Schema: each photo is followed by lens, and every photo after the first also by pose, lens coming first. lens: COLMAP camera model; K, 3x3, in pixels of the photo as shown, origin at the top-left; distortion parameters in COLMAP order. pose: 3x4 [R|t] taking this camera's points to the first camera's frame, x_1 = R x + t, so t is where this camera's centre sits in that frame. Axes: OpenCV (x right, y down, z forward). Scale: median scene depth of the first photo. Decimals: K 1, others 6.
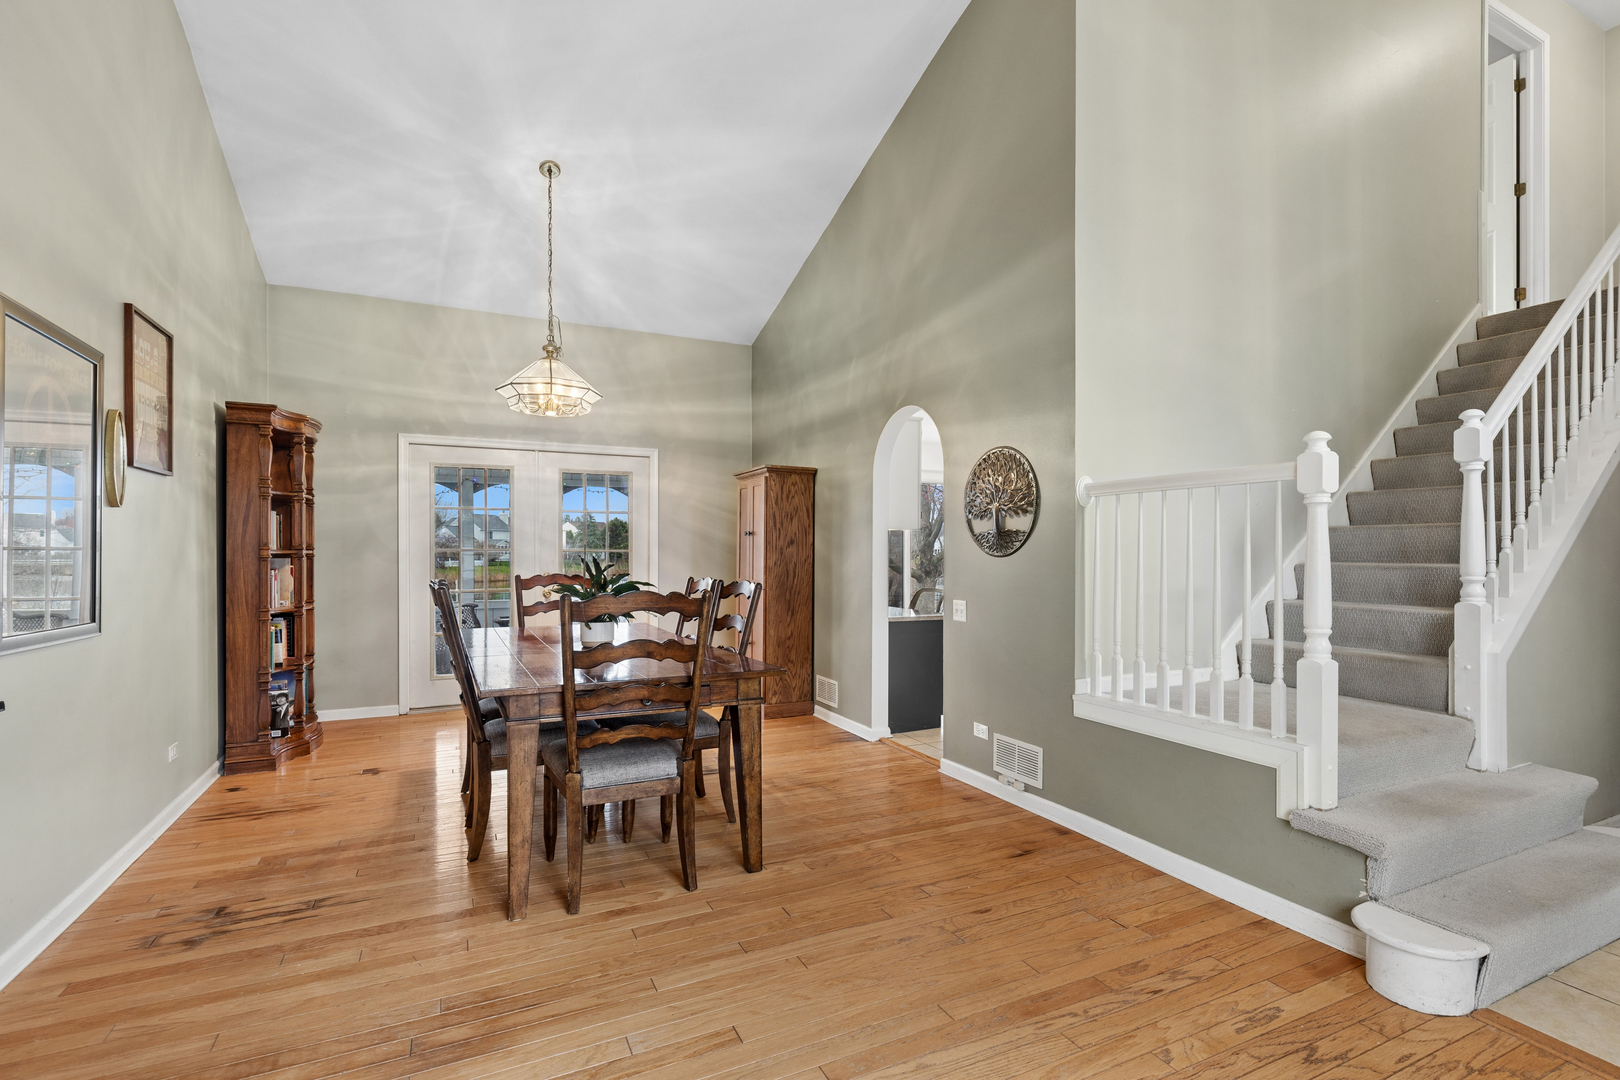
lens RADIAL K [[753.5, 0, 809.7], [0, 753.5, 547.2], [0, 0, 1]] dist [0.005301, 0.000598]
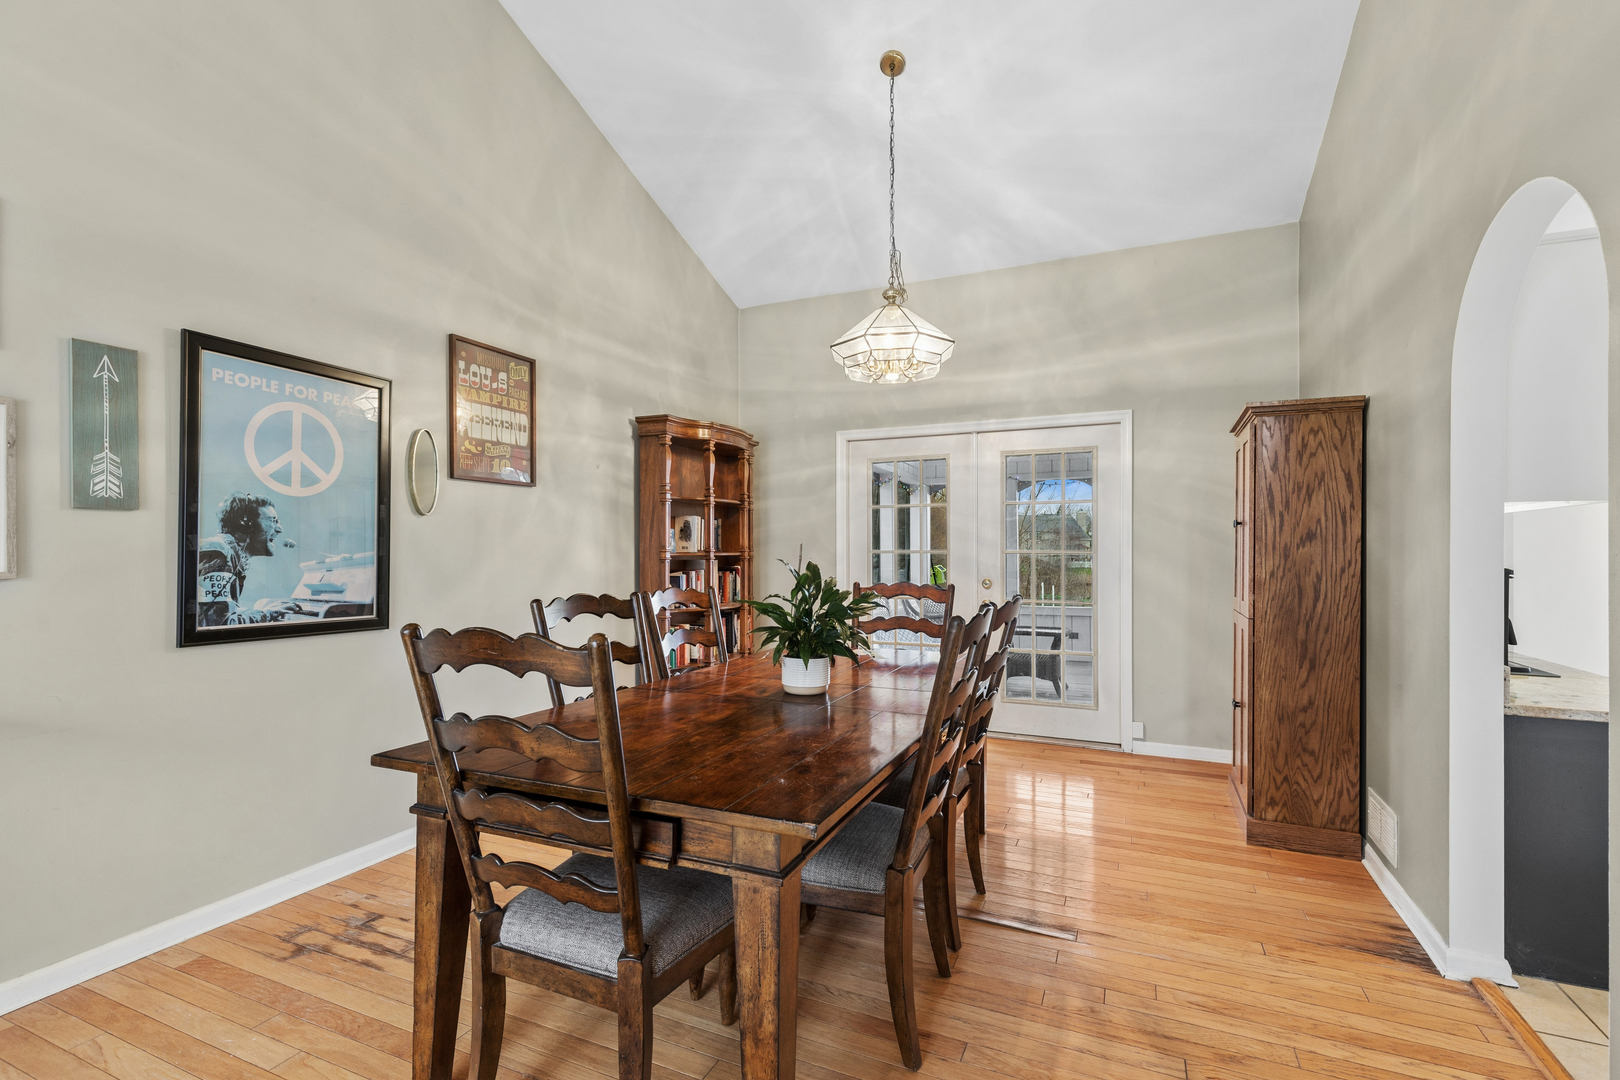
lens RADIAL K [[732.8, 0, 812.9], [0, 732.8, 549.3], [0, 0, 1]] dist [0.008801, 0.000397]
pose [[0.652922, -0.005941, -0.757402, 0.148289], [0.005344, 0.999980, -0.003238, 0.002708], [0.757406, -0.001933, 0.652941, 0.374005]]
